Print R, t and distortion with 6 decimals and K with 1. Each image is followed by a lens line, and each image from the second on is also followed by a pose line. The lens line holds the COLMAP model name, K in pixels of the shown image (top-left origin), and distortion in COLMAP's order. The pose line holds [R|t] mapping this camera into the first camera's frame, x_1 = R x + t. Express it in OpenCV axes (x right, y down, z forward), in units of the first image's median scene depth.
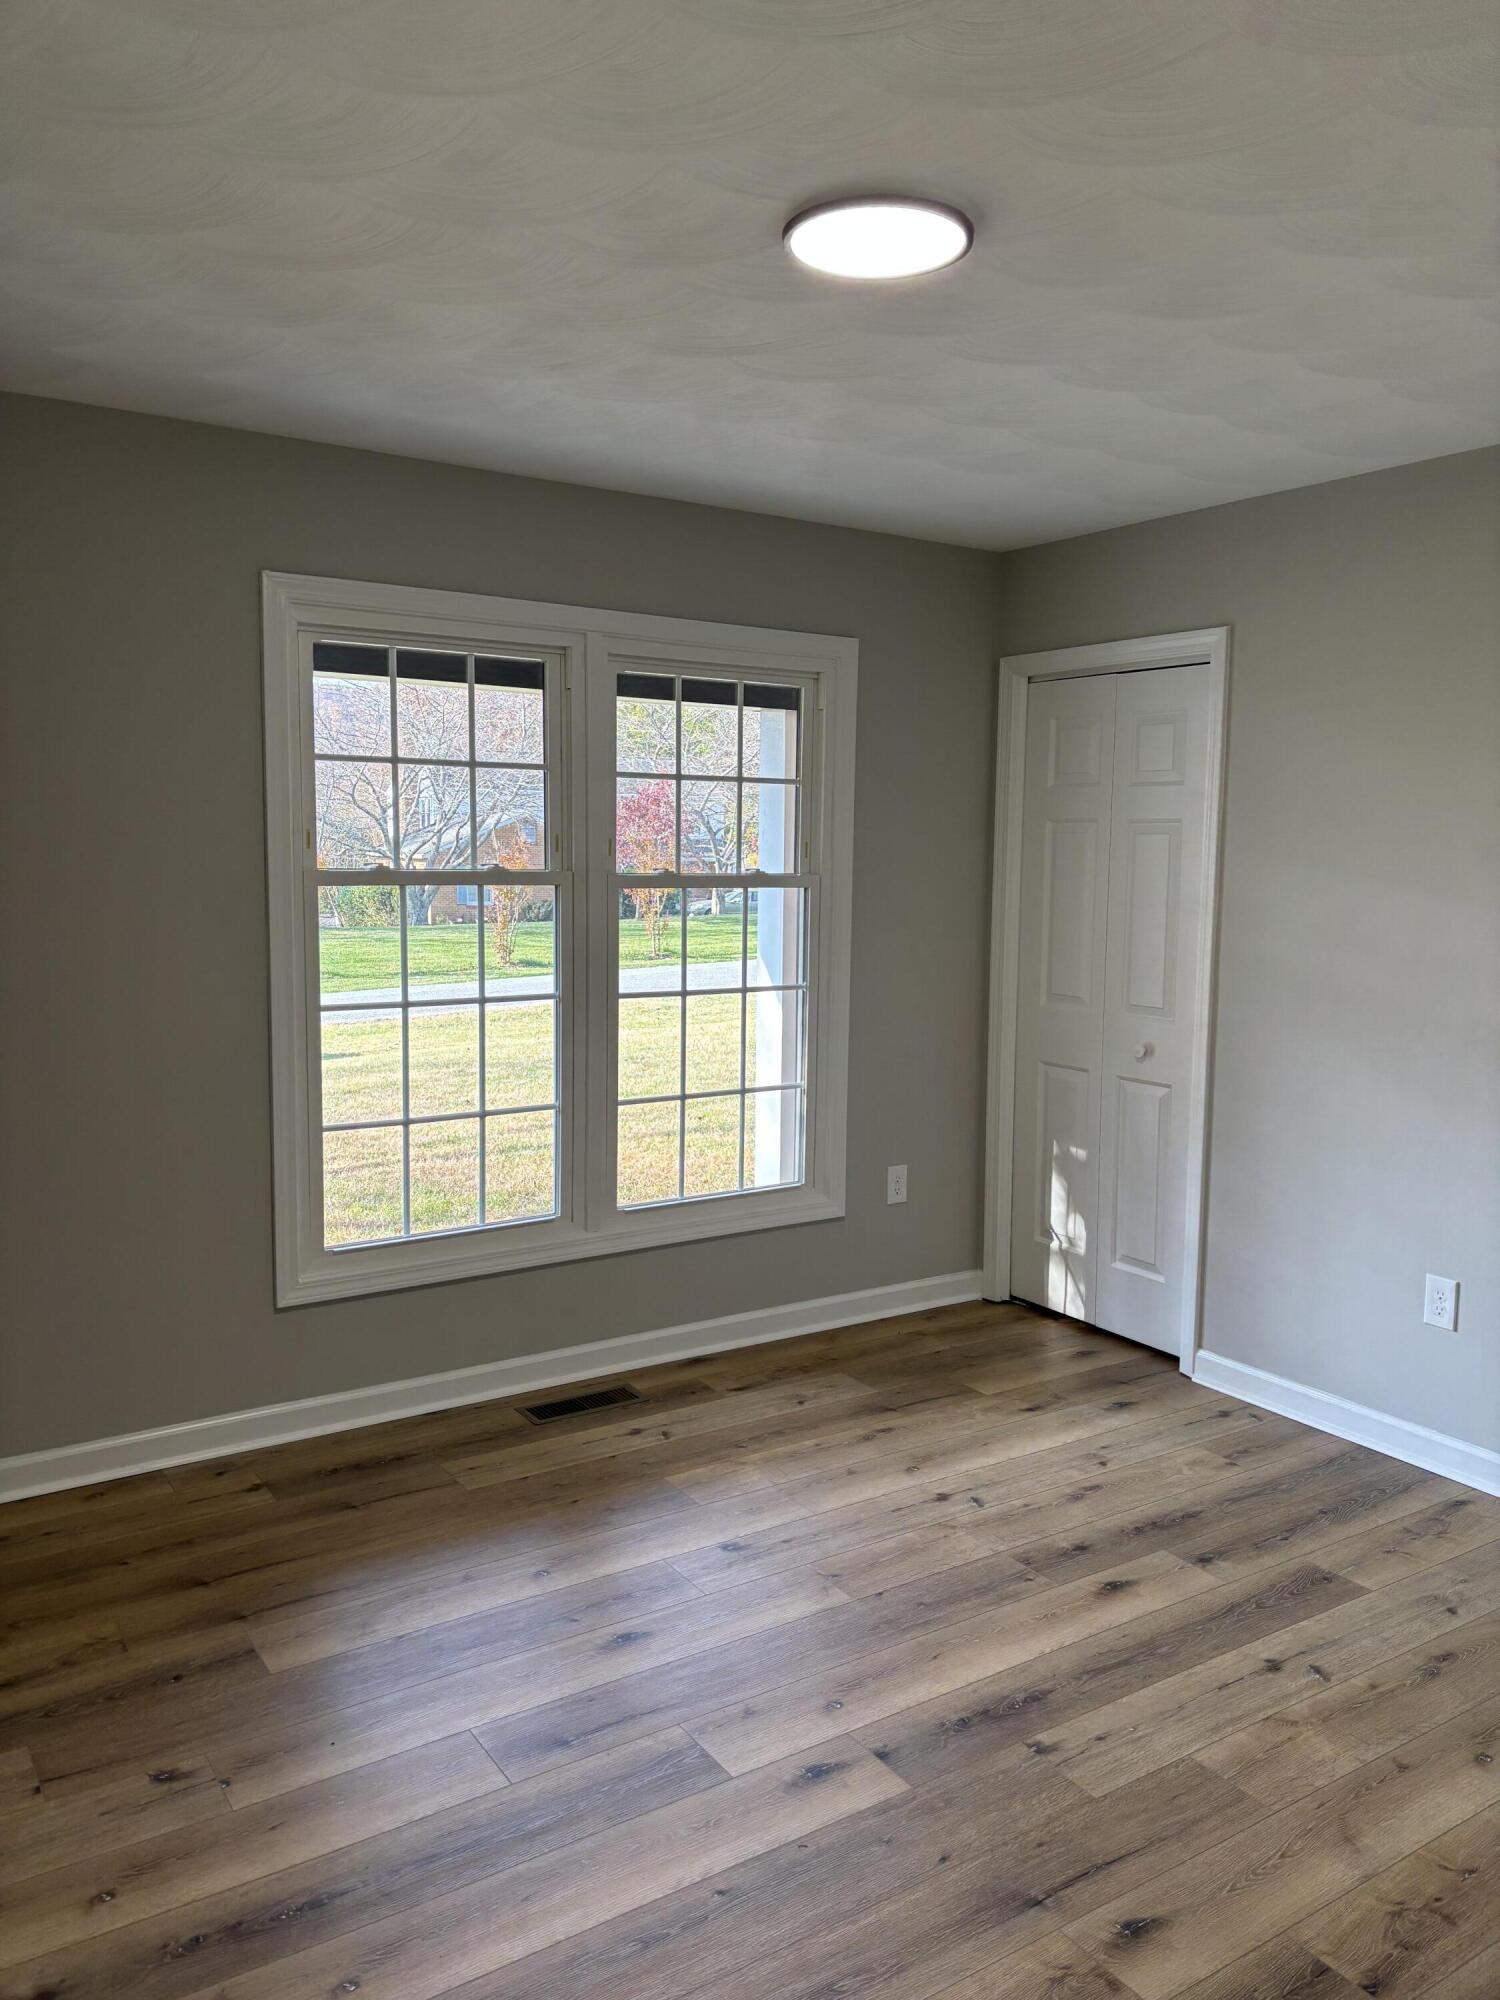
lens RADIAL K [[1519.1, 0, 748.0], [0, 1519.1, 1000.6], [0, 0, 1]] dist [0.007526, 0.001520]
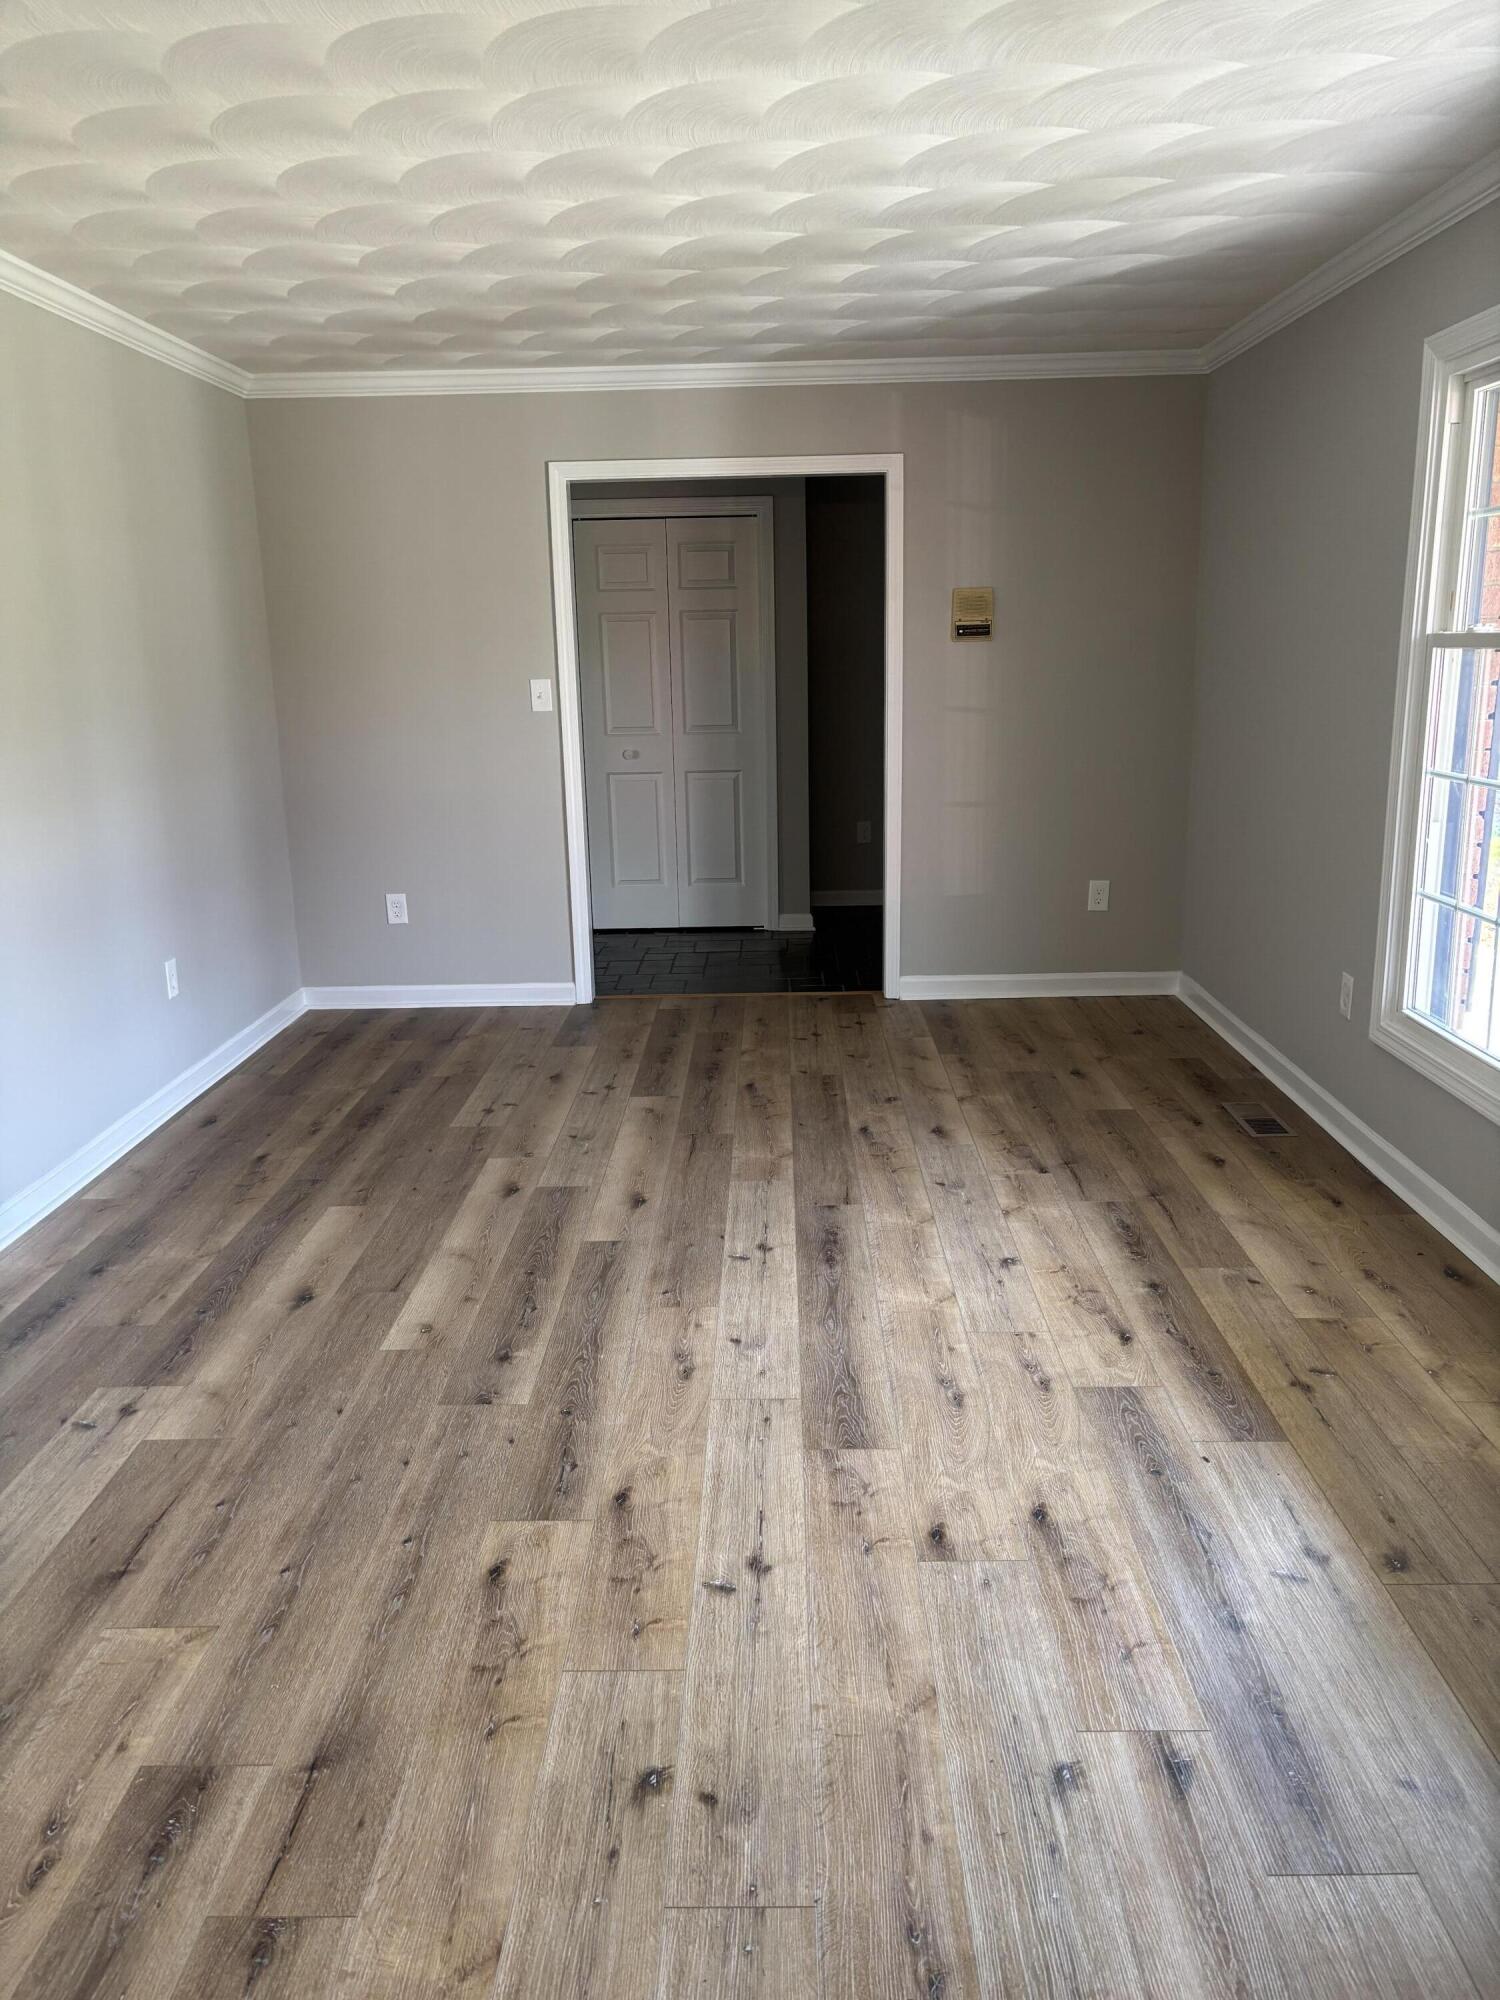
lens RADIAL K [[1519.1, 0, 751.1], [0, 1519.1, 998.9], [0, 0, 1]] dist [0.007526, 0.001520]
pose [[-0.591341, 0.189467, -0.783848, 0.637657], [-0.069716, 0.956358, 0.283759, -0.110053], [0.803402, 0.222445, -0.552325, 1.558521]]
